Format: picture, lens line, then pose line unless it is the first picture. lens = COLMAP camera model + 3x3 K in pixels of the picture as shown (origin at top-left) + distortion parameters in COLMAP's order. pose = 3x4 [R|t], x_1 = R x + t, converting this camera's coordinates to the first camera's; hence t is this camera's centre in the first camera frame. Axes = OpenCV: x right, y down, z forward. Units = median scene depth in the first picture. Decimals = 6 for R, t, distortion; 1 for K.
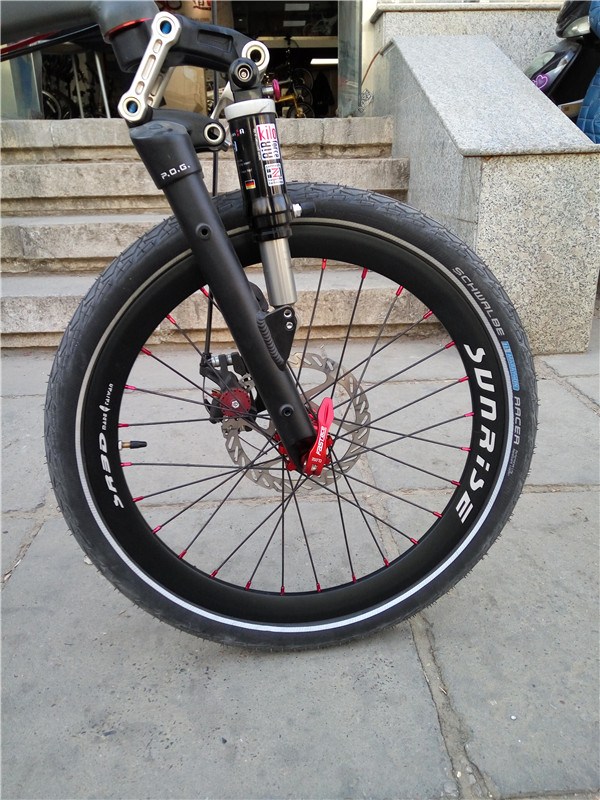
lens RADIAL K [[619.5, 0, 300.0], [0, 619.5, 400.0], [0, 0, 1]] dist [0.070047, -0.084875]
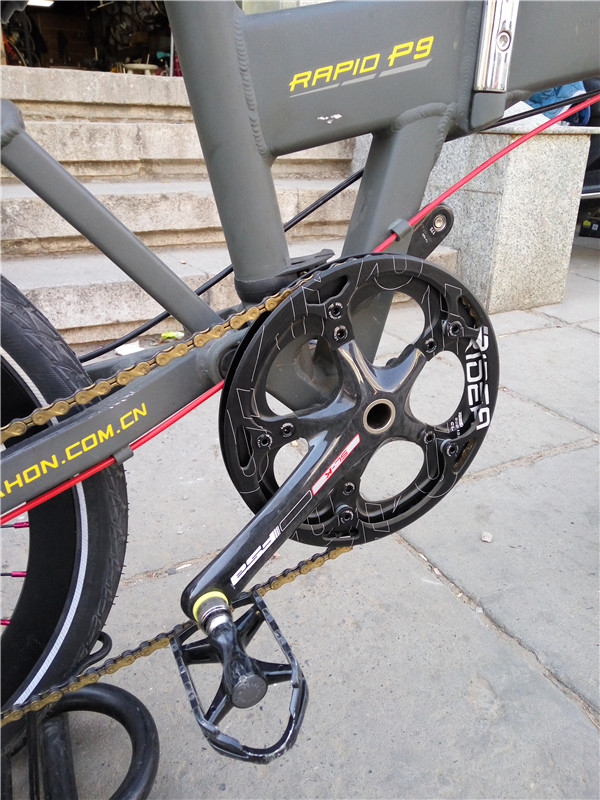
lens RADIAL K [[619.5, 0, 300.0], [0, 619.5, 400.0], [0, 0, 1]] dist [0.070047, -0.084875]
pose [[0.908911, -0.136691, 0.393950, -0.420296], [0.114208, 0.990224, 0.080087, -0.036857], [-0.401046, -0.027800, 0.915636, 0.078897]]
